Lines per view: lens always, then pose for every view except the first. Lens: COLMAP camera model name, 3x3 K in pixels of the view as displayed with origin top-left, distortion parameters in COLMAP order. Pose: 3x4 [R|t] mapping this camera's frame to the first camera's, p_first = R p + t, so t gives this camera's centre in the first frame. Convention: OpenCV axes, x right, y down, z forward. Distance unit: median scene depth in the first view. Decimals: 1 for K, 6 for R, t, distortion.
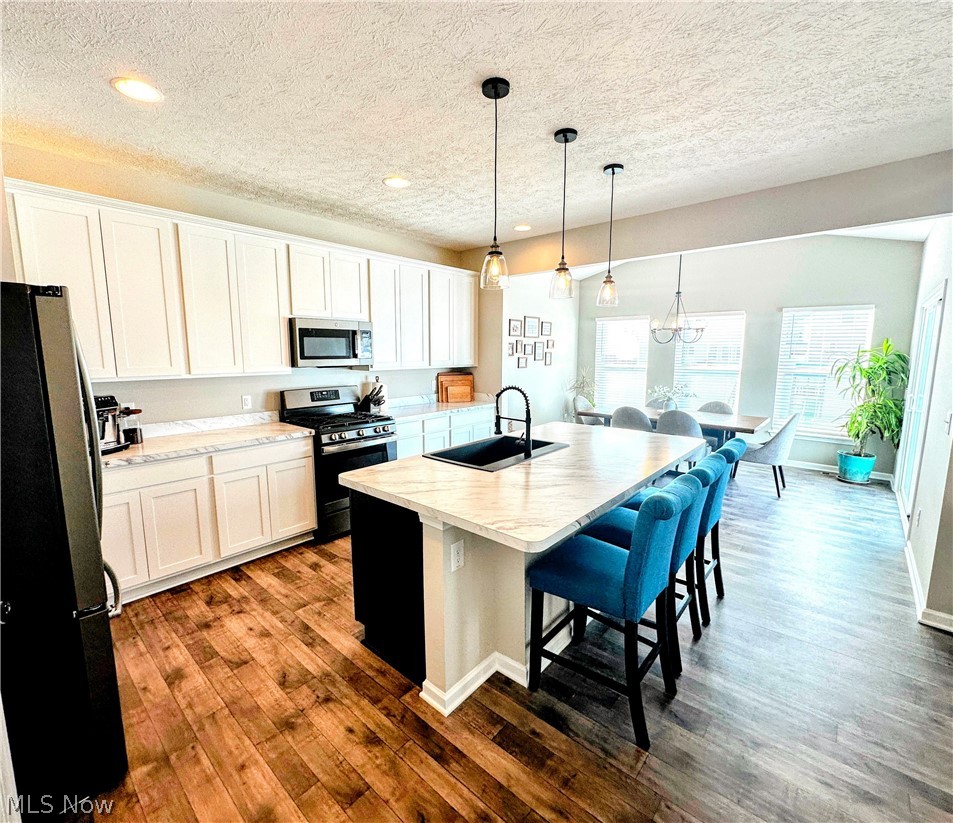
lens RADIAL K [[439.5, 0, 474.9], [0, 439.5, 410.0], [0, 0, 1]] dist [-0.001926, -0.000199]
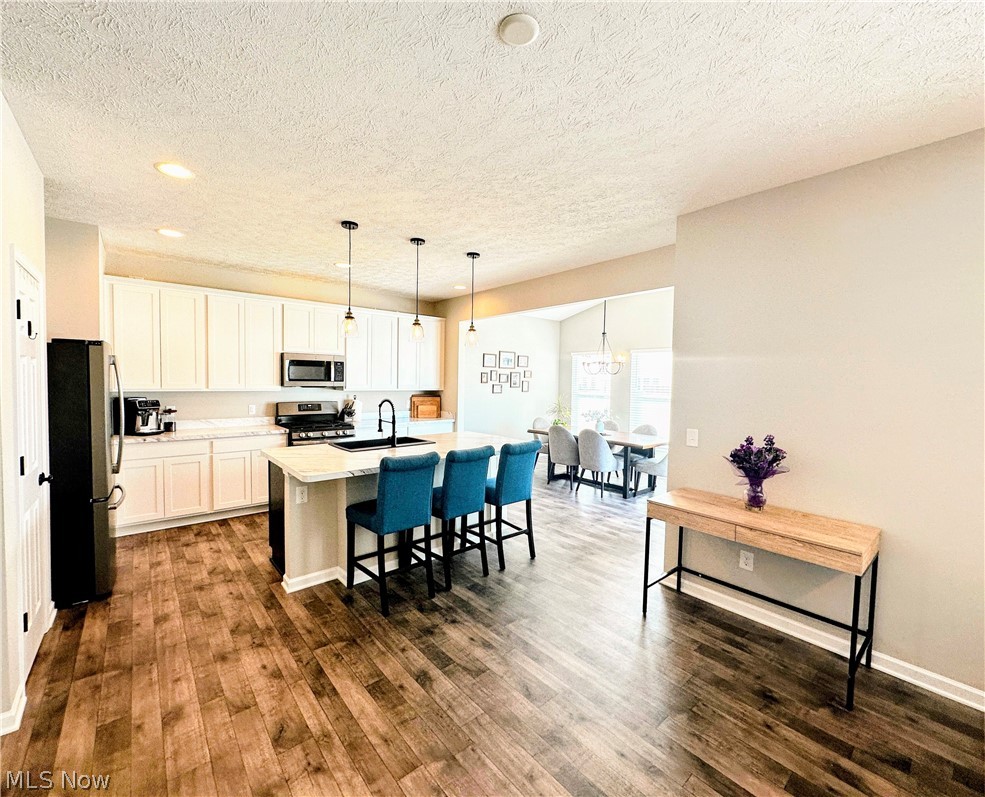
lens RADIAL K [[428.3, 0, 491.2], [0, 428.3, 396.8], [0, 0, 1]] dist [-0.004429, -0.000330]
pose [[0.988533, 0.021843, -0.149417, 0.494011], [-0.036191, 0.994915, -0.093994, 0.046147], [0.146604, 0.098324, 0.984297, -0.293021]]
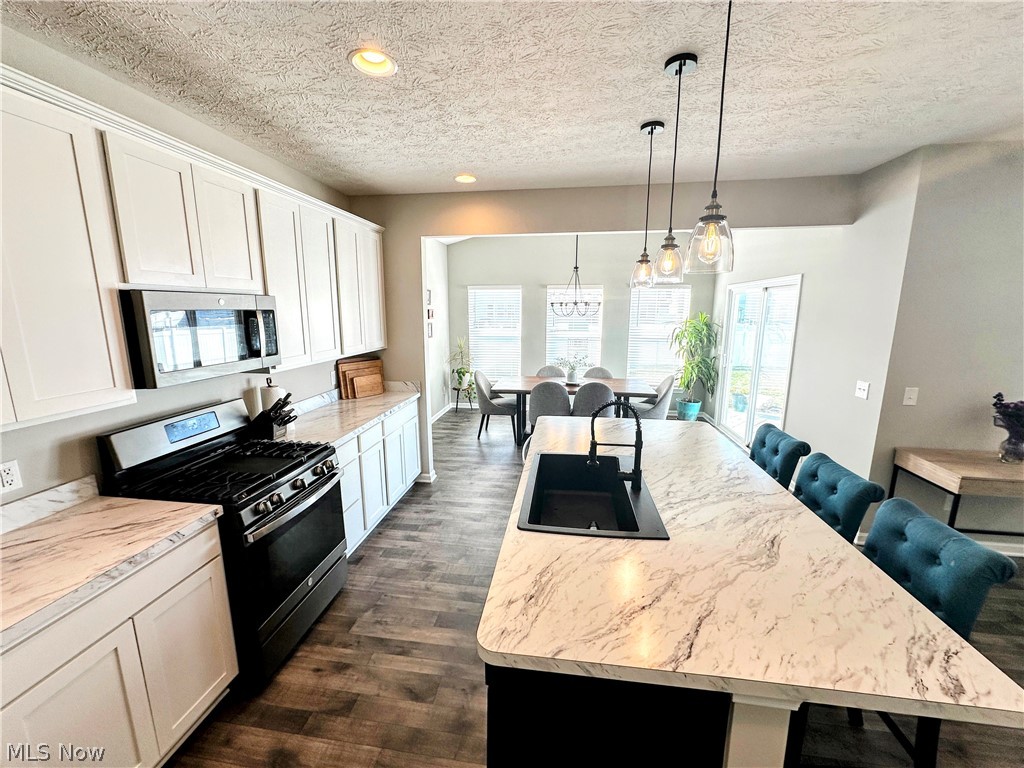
lens RADIAL K [[407.3, 0, 510.7], [0, 407.3, 382.1], [0, 0, 1]] dist [-0.003730, -0.000267]
pose [[0.834131, -0.099351, 0.542545, -0.321095], [0.074125, 0.994912, 0.068226, -0.108881], [-0.546563, -0.016693, 0.837252, 0.397641]]
